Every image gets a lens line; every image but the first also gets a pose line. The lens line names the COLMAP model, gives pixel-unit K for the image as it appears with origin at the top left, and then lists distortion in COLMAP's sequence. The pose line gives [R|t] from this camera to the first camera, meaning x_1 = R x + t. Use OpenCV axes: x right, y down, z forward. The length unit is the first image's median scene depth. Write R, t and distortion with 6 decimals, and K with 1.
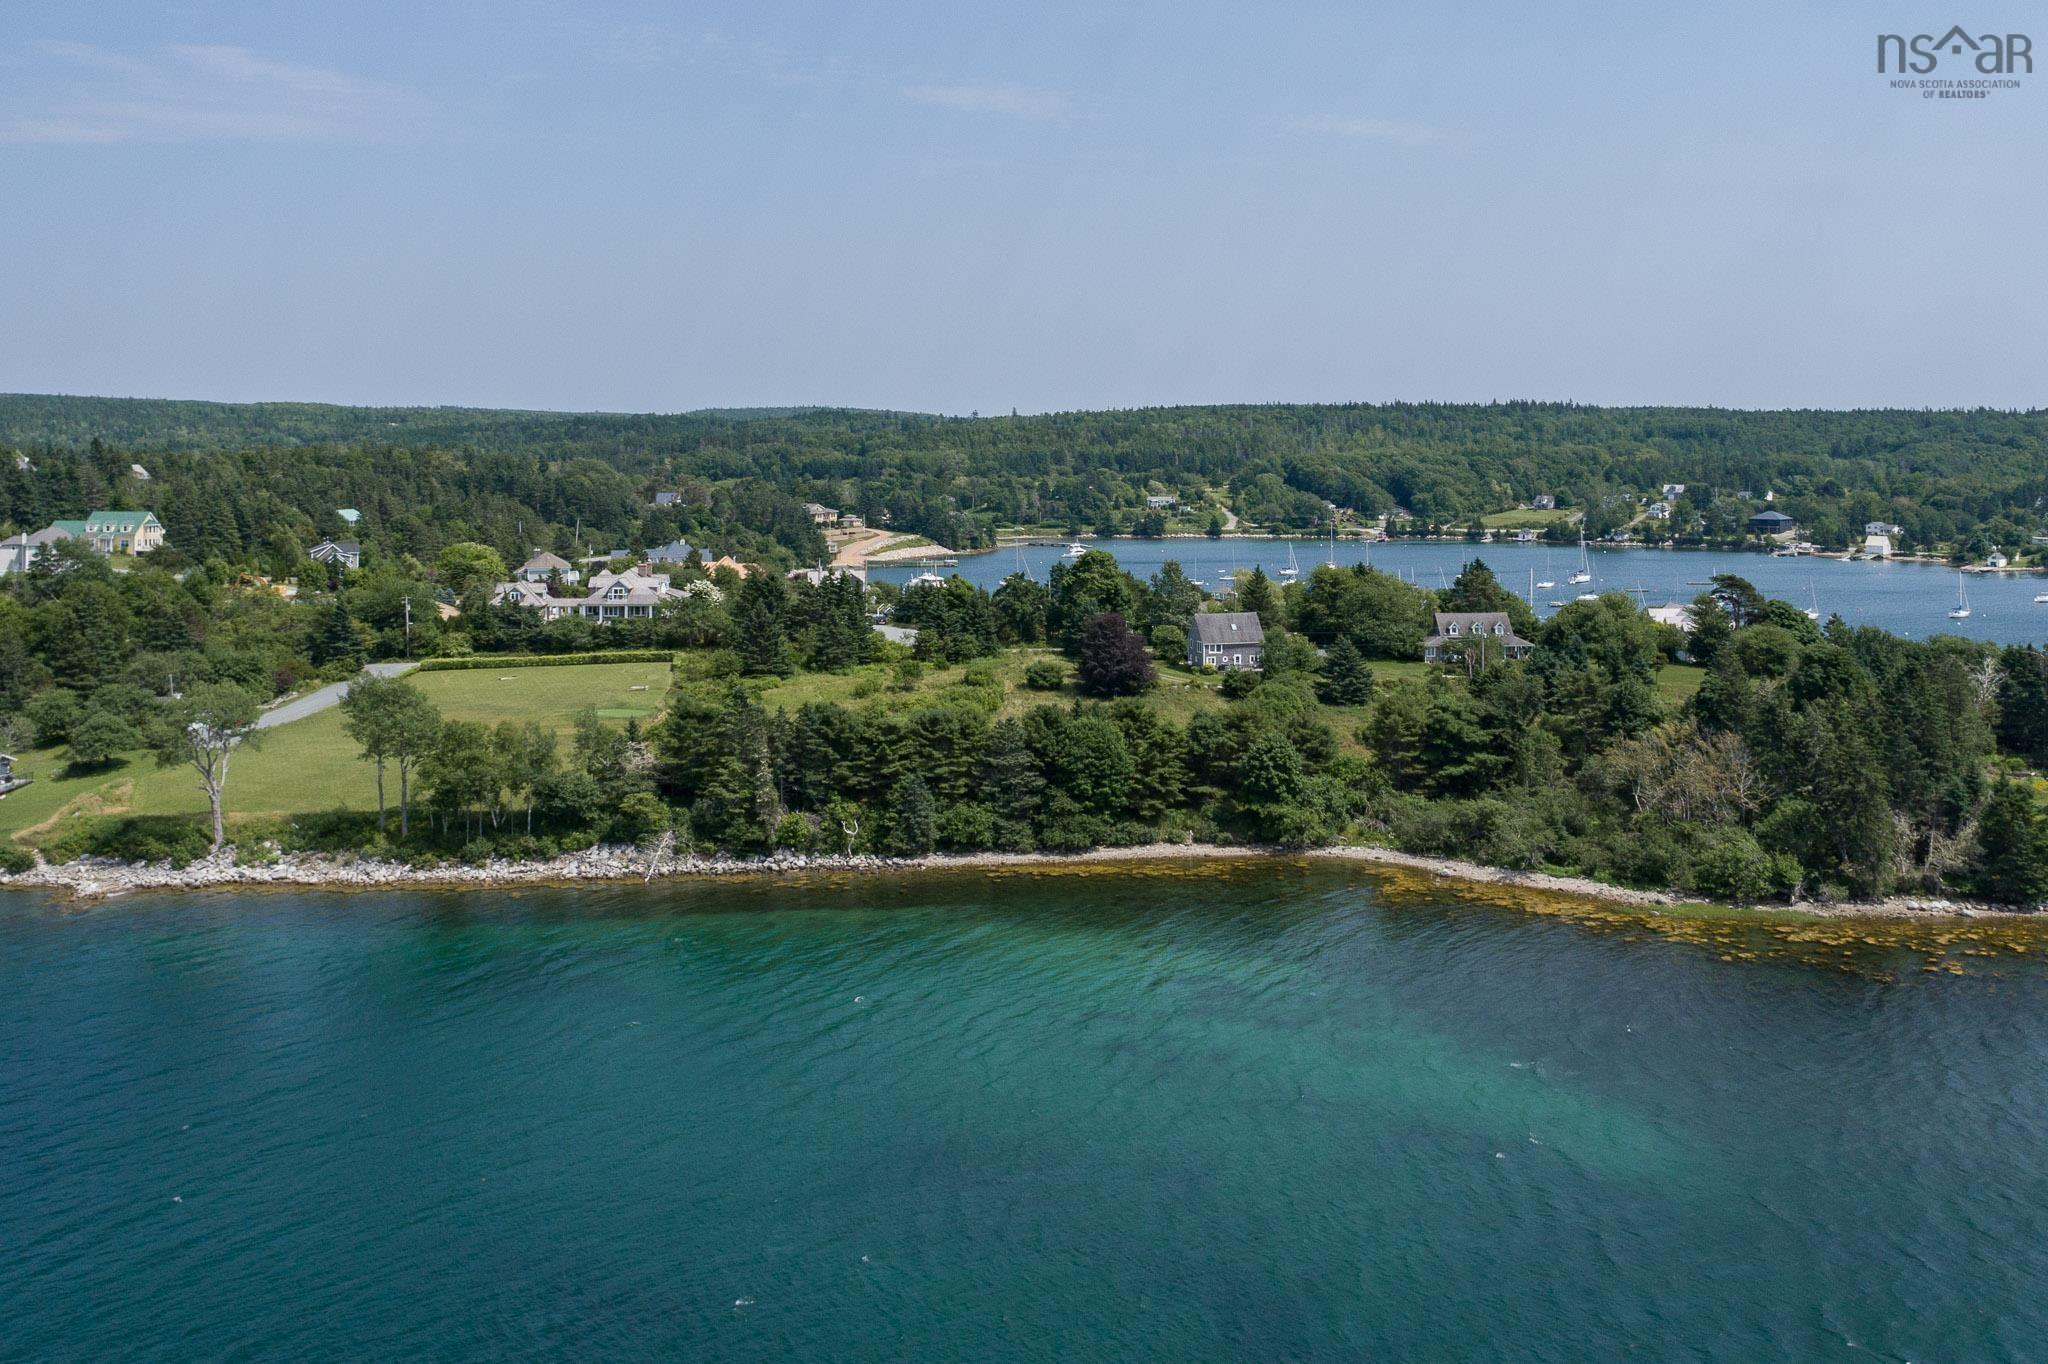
lens RADIAL K [[1991.6, 0, 1119.0], [0, 1991.6, 400.5], [0, 0, 1]] dist [-0.001768, 0.012262]
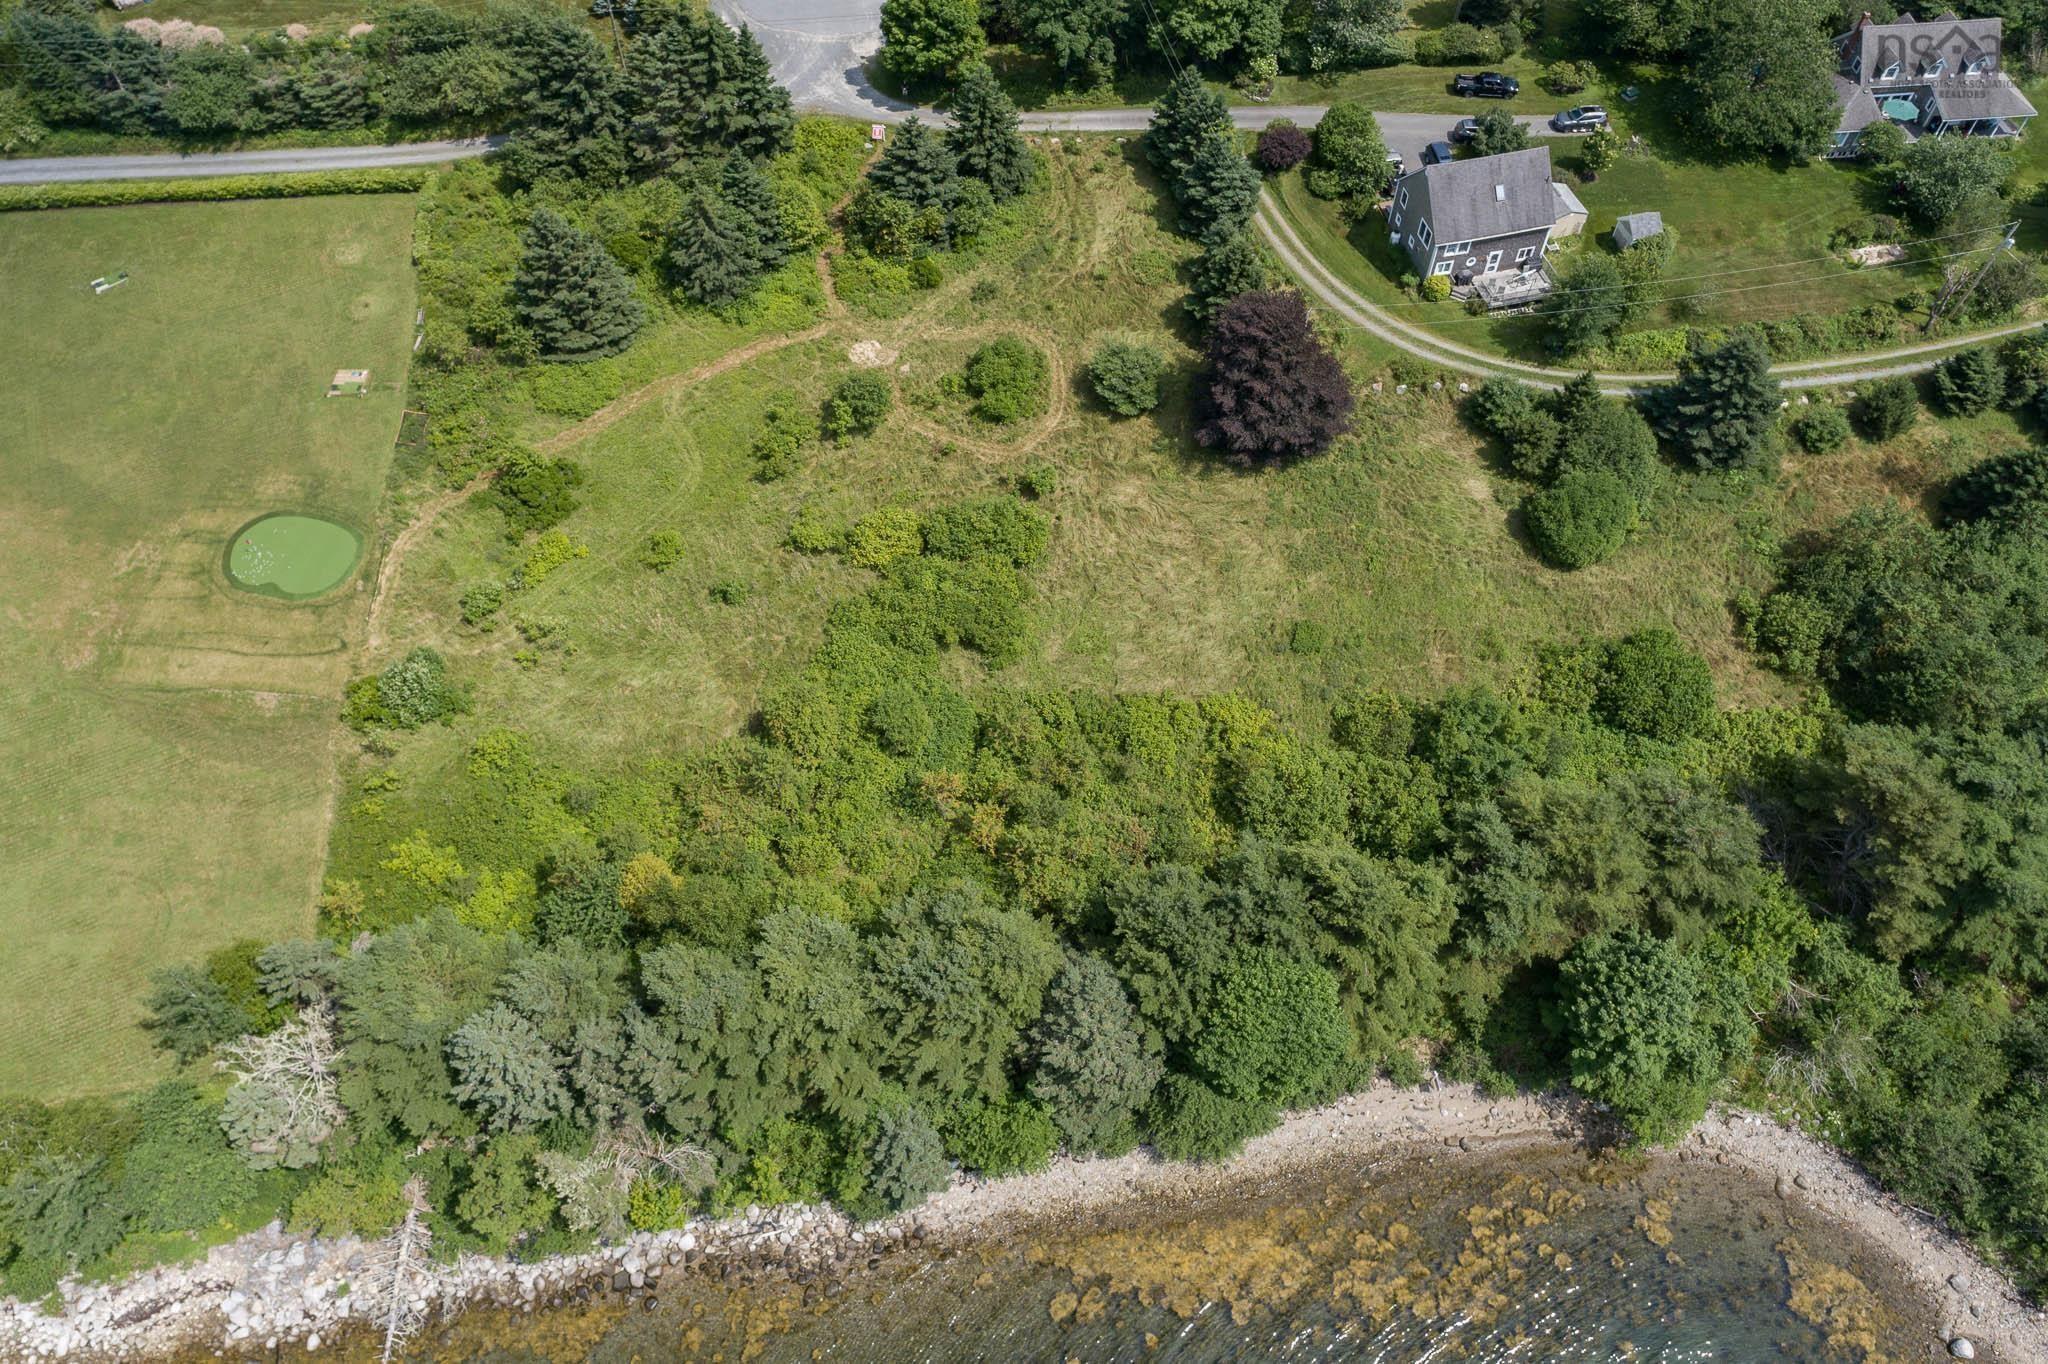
lens RADIAL K [[1479.5, 0, 1022.4], [0, 1479.5, 640.1], [0, 0, 1]] dist [-0.002087, 0.012463]
pose [[0.999523, 0.025529, -0.017399, -0.067626], [-0.000262, 0.570162, 0.821532, -0.162746], [0.030893, -0.821135, 0.569897, 0.874604]]
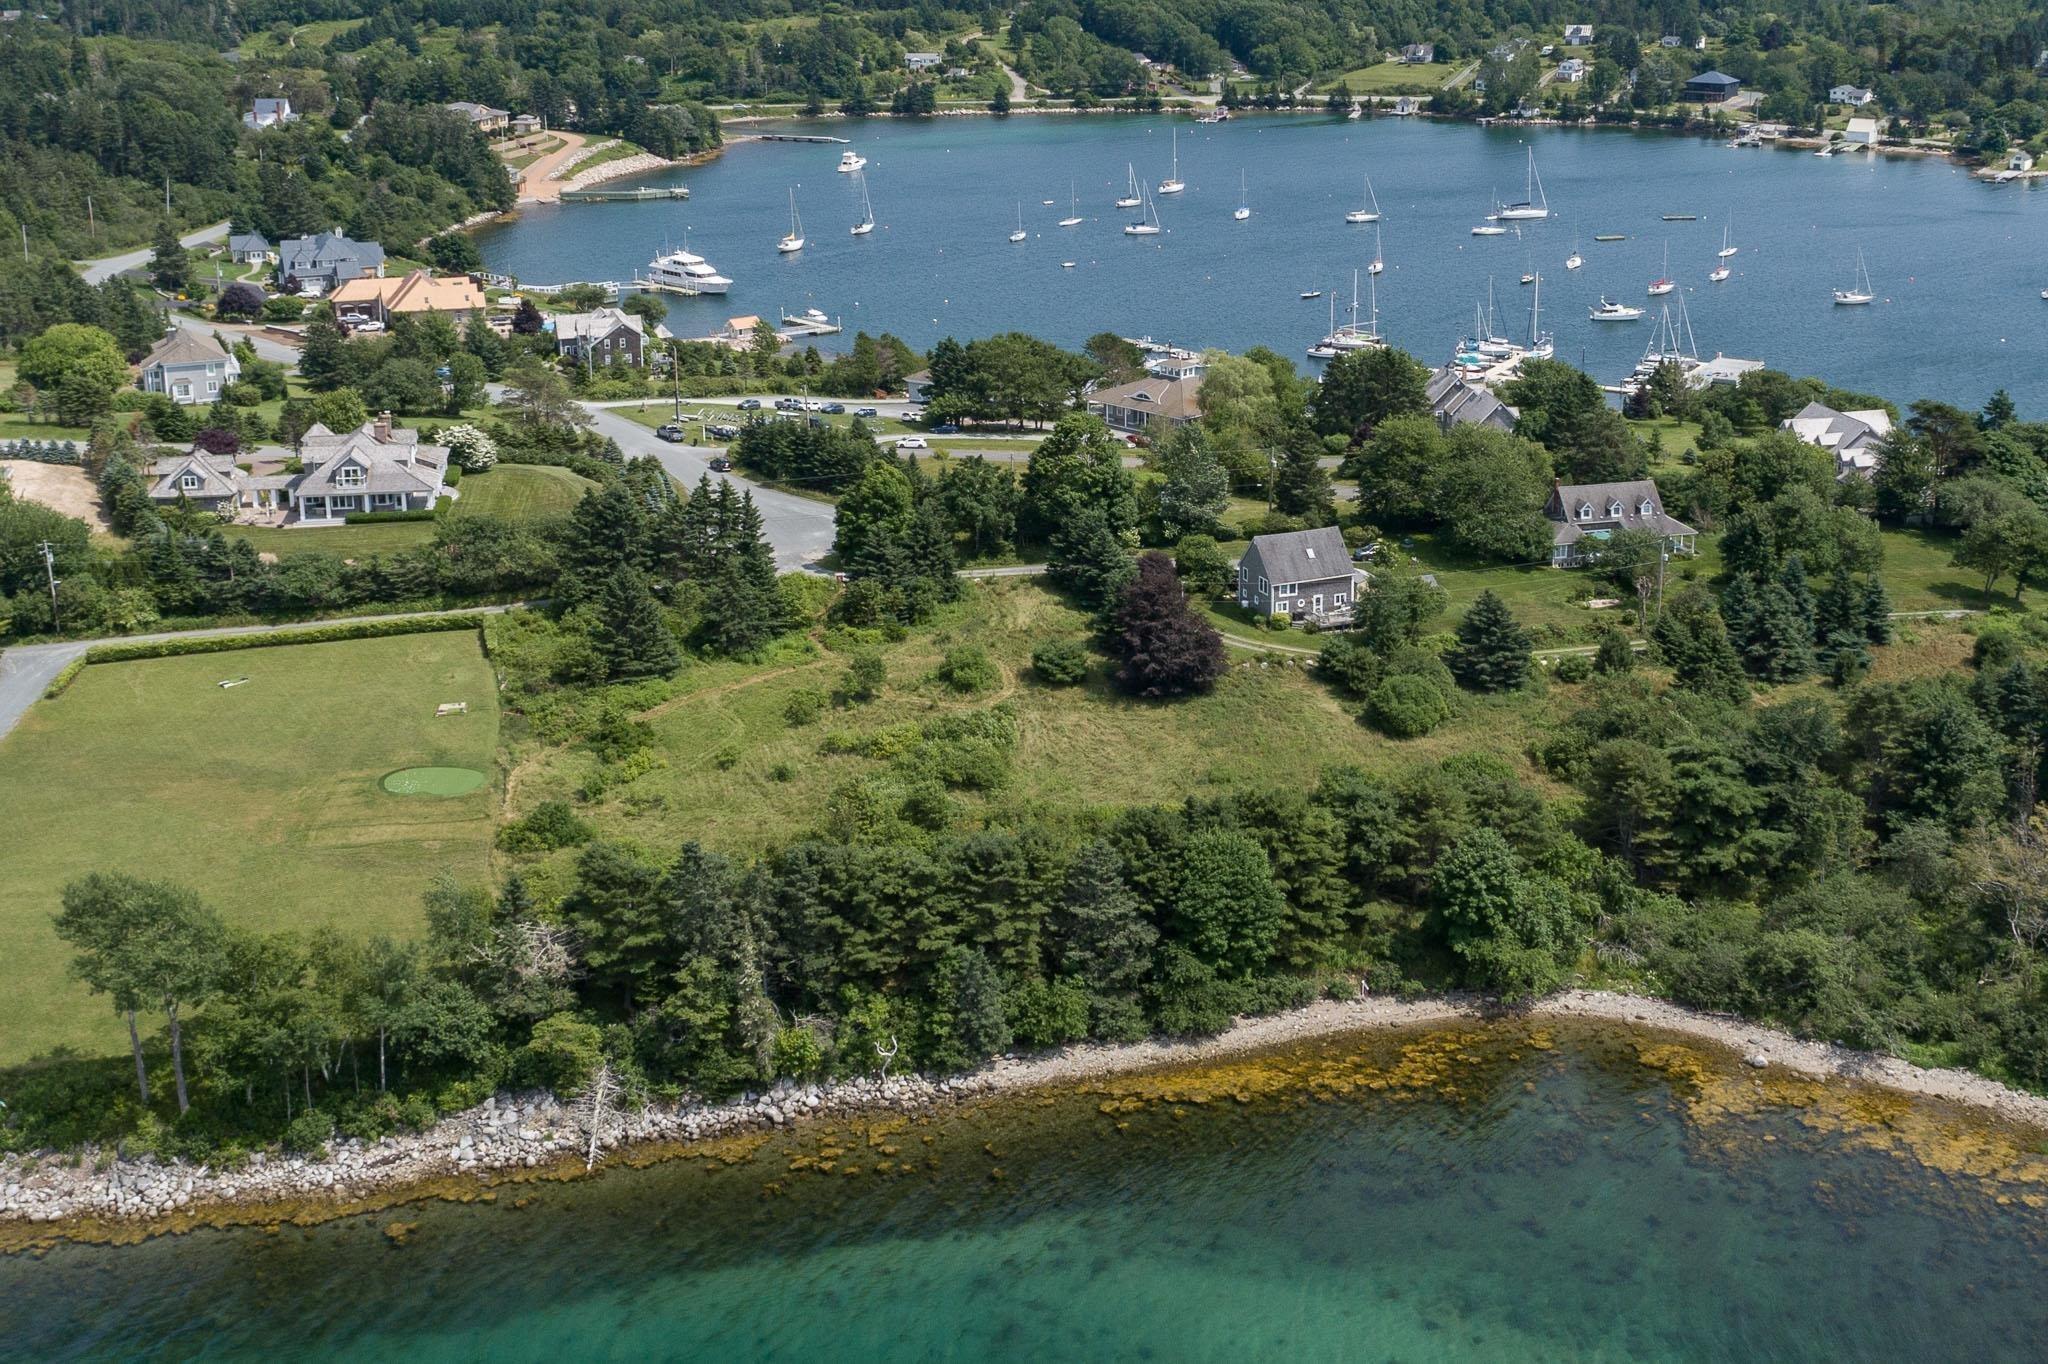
lens RADIAL K [[2462.0, 0, 1099.8], [0, 2462.0, 484.0], [0, 0, 1]] dist [-0.004667, 0.016627]
pose [[0.991276, -0.036724, 0.126582, -0.154318], [0.001976, 0.964431, 0.264326, -0.171358], [-0.131787, -0.261770, 0.956090, 0.252631]]
